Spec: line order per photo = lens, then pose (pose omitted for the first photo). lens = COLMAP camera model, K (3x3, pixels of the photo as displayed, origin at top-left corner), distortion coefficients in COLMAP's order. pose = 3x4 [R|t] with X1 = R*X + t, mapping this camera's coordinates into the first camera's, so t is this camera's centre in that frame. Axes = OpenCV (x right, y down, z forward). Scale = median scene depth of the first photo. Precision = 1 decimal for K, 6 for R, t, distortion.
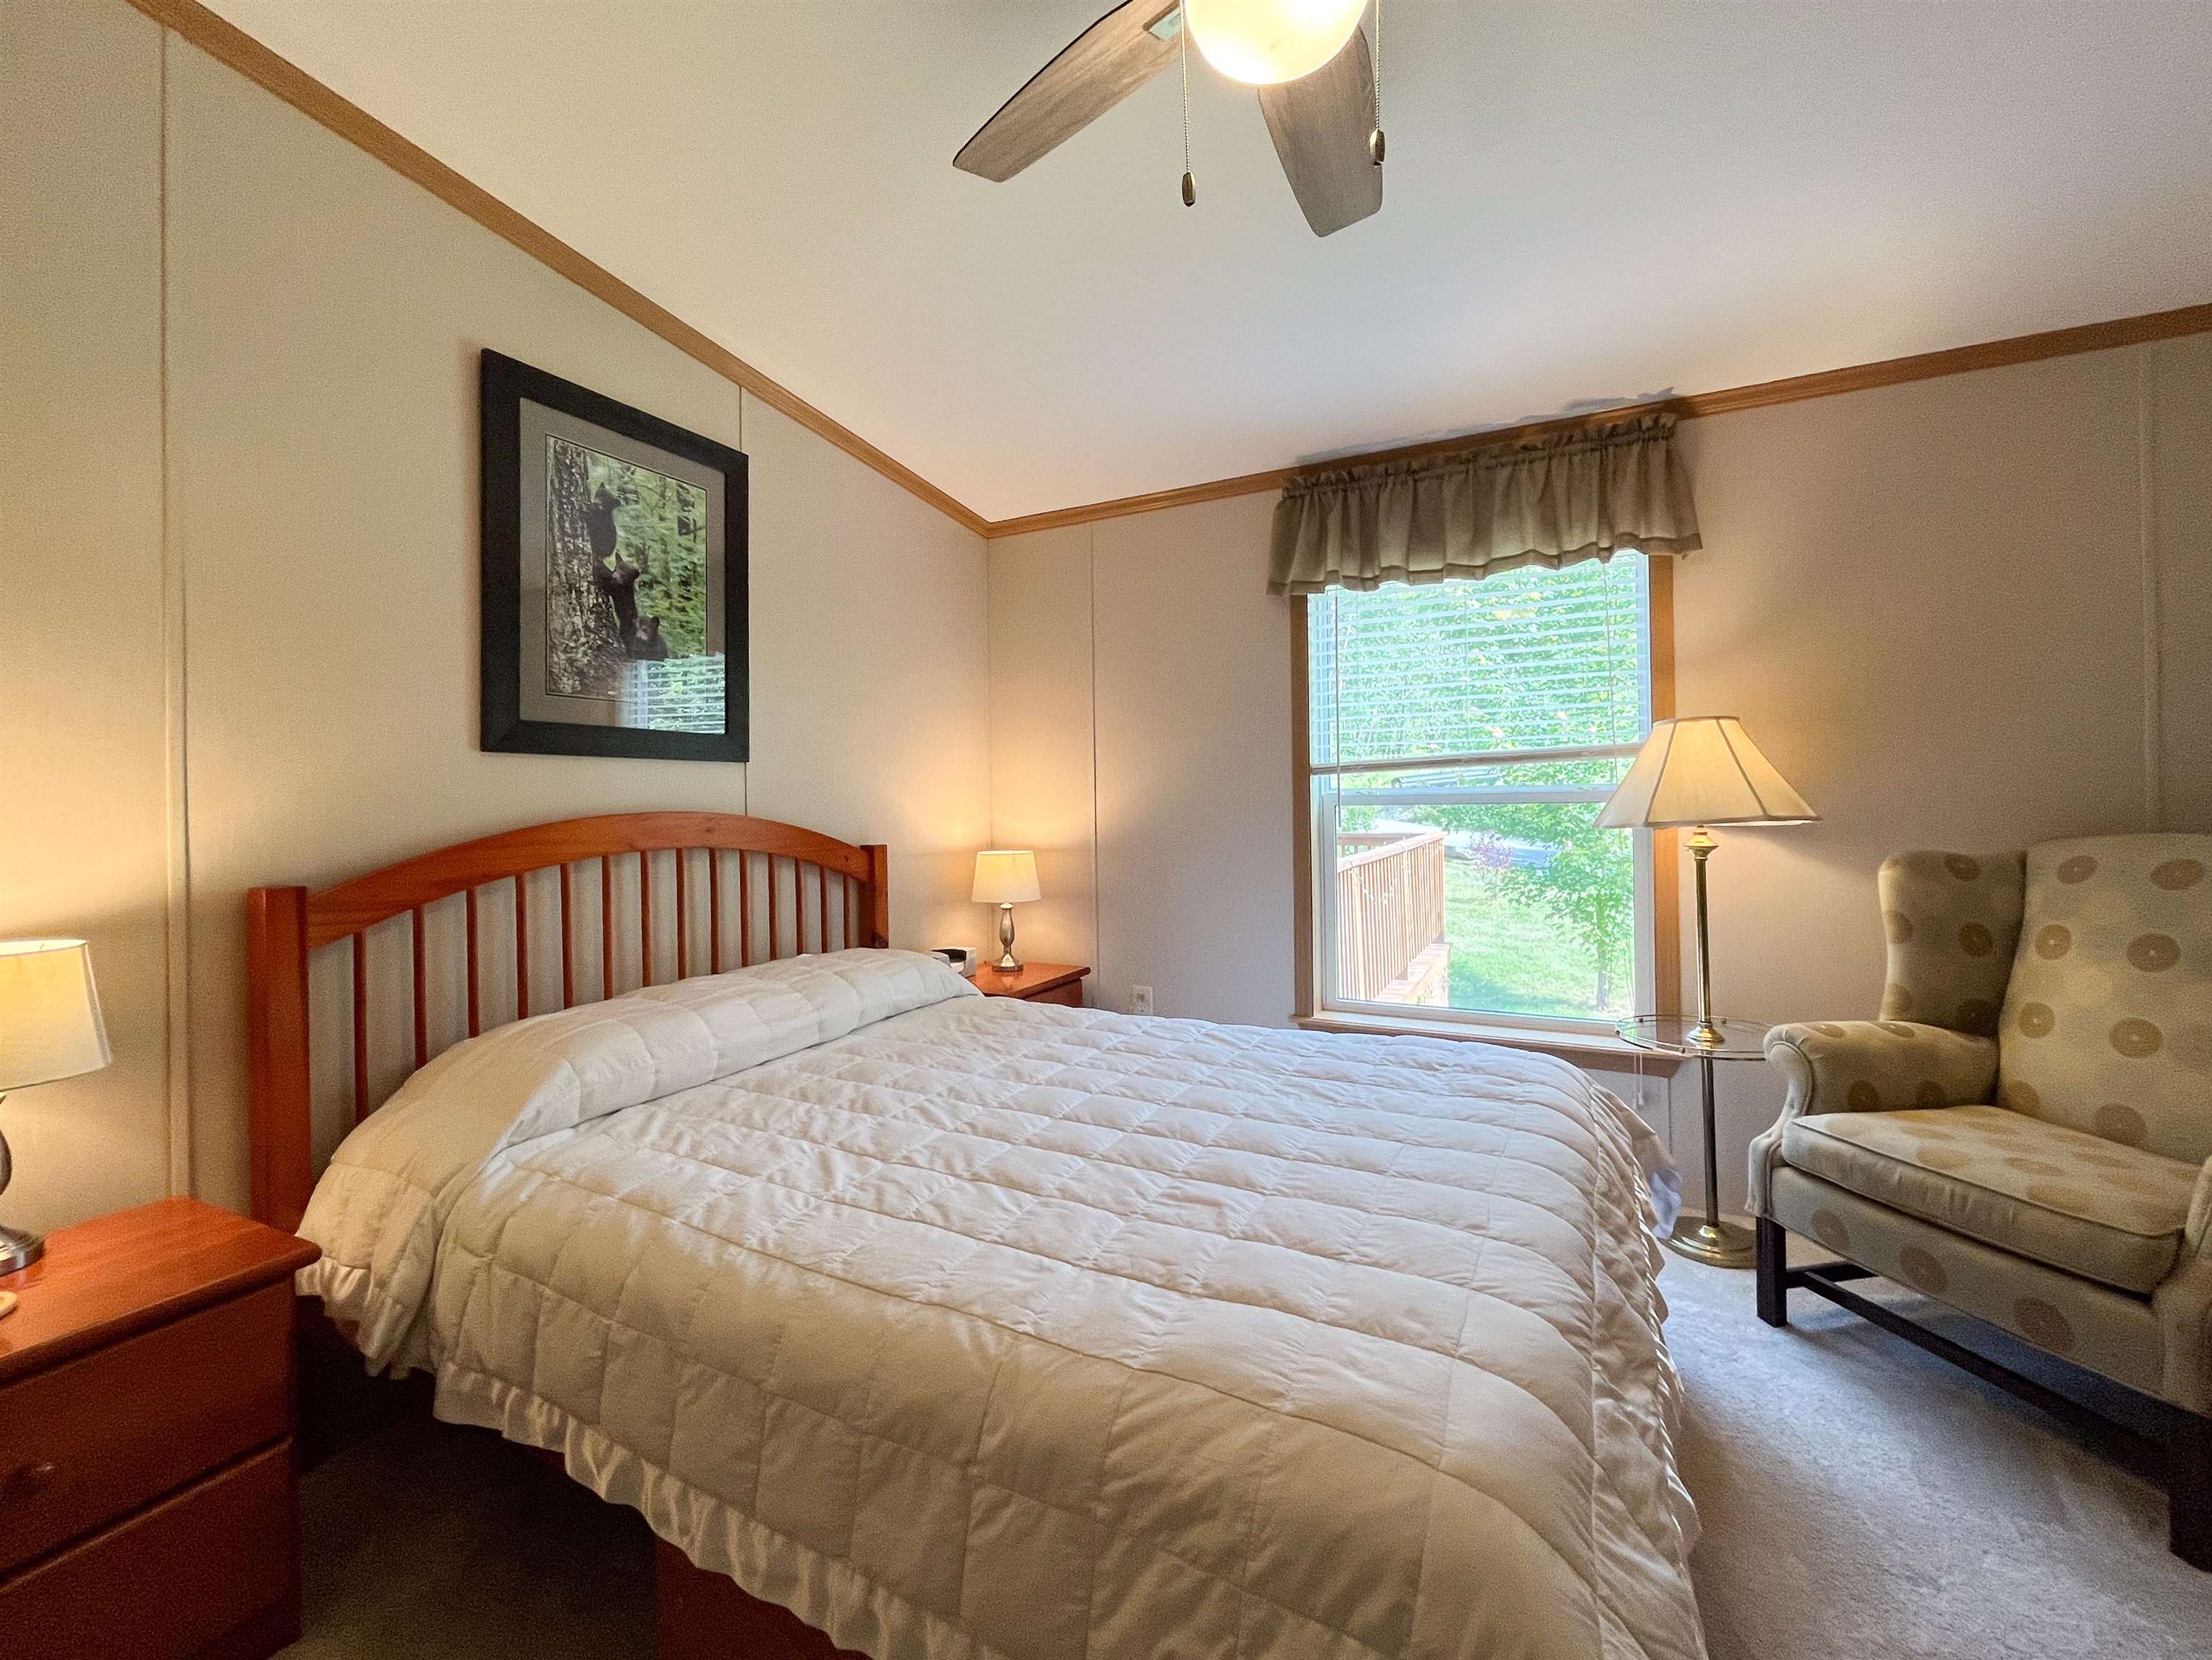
lens RADIAL K [[903.3, 0, 1098.4], [0, 903.3, 825.1], [0, 0, 1]] dist [-0.001260, -0.000350]
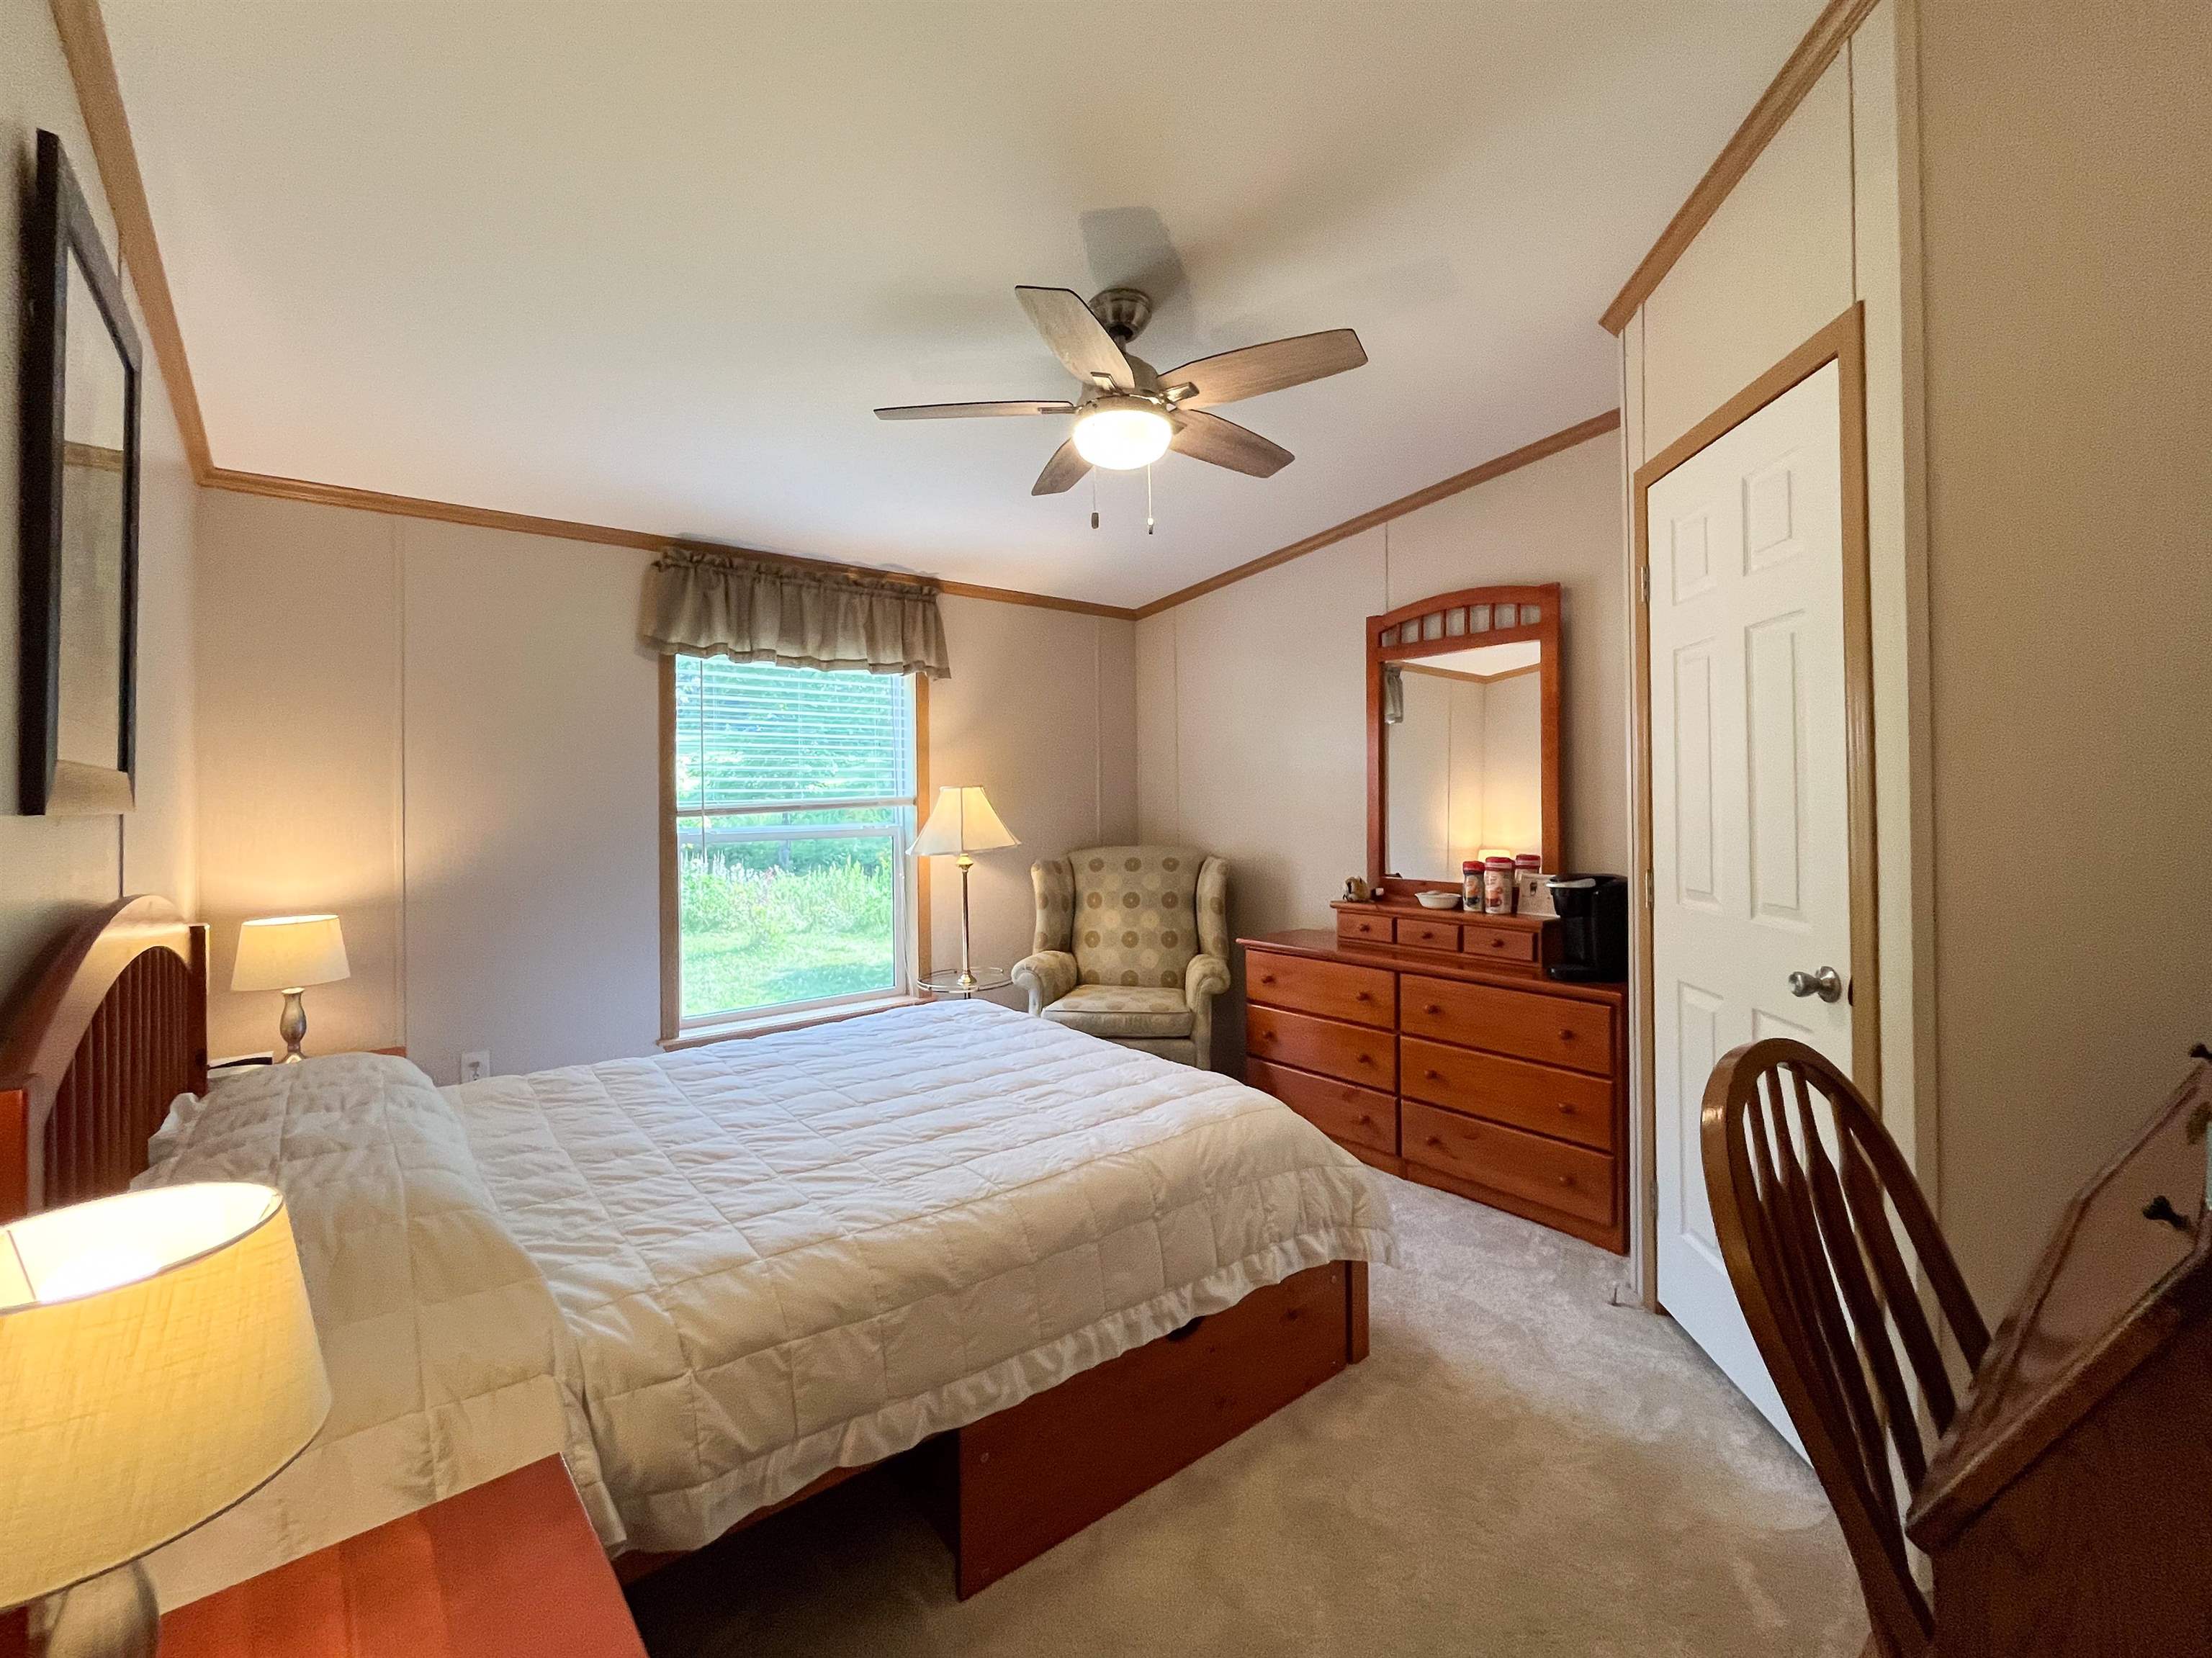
lens RADIAL K [[907.6, 0, 1067.6], [0, 907.6, 833.6], [0, 0, 1]] dist [-0.011668, -0.000177]
pose [[0.435674, -0.023183, 0.899806, -0.758124], [0.031920, 0.999437, 0.010295, -0.043413], [-0.899538, 0.024237, 0.436169, 0.127646]]
